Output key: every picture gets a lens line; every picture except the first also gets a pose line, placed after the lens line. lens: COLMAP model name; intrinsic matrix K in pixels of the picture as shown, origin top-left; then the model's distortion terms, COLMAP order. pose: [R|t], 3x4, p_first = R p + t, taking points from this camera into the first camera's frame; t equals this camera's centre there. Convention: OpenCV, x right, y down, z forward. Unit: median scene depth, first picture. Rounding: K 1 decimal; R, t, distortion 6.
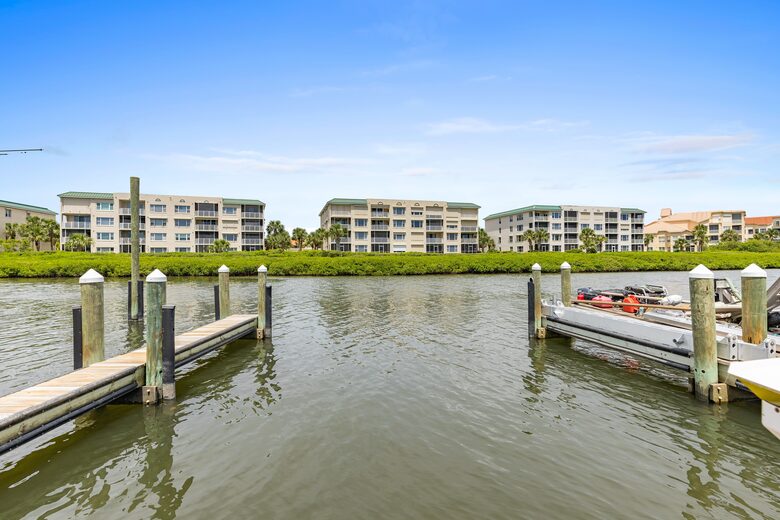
lens RADIAL K [[363.3, 0, 387.9], [0, 363.3, 258.9], [0, 0, 1]] dist [-0.002387, -0.000464]
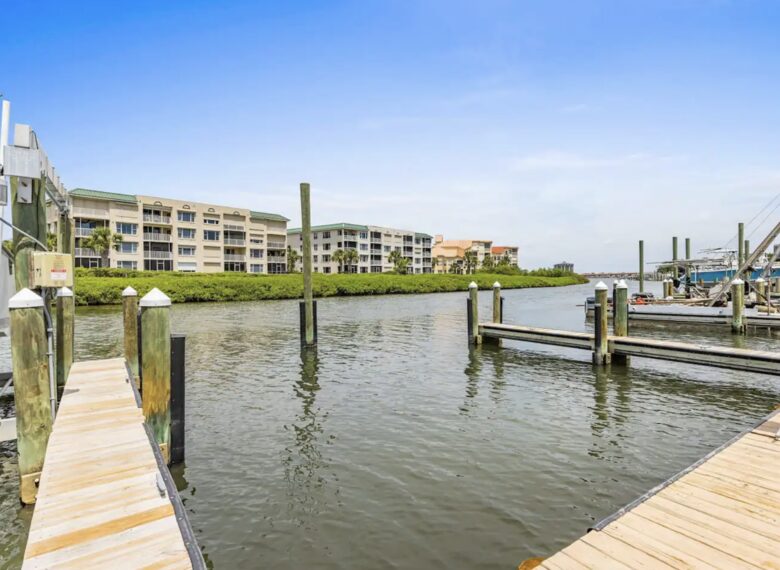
lens RADIAL K [[444.4, 0, 439.7], [0, 444.4, 284.2], [0, 0, 1]] dist [0.000766, -0.000800]
pose [[0.761623, -0.005463, 0.647997, -0.193132], [0.001605, 0.999977, 0.006543, 0.001861], [-0.648018, -0.003943, 0.761615, -0.035088]]
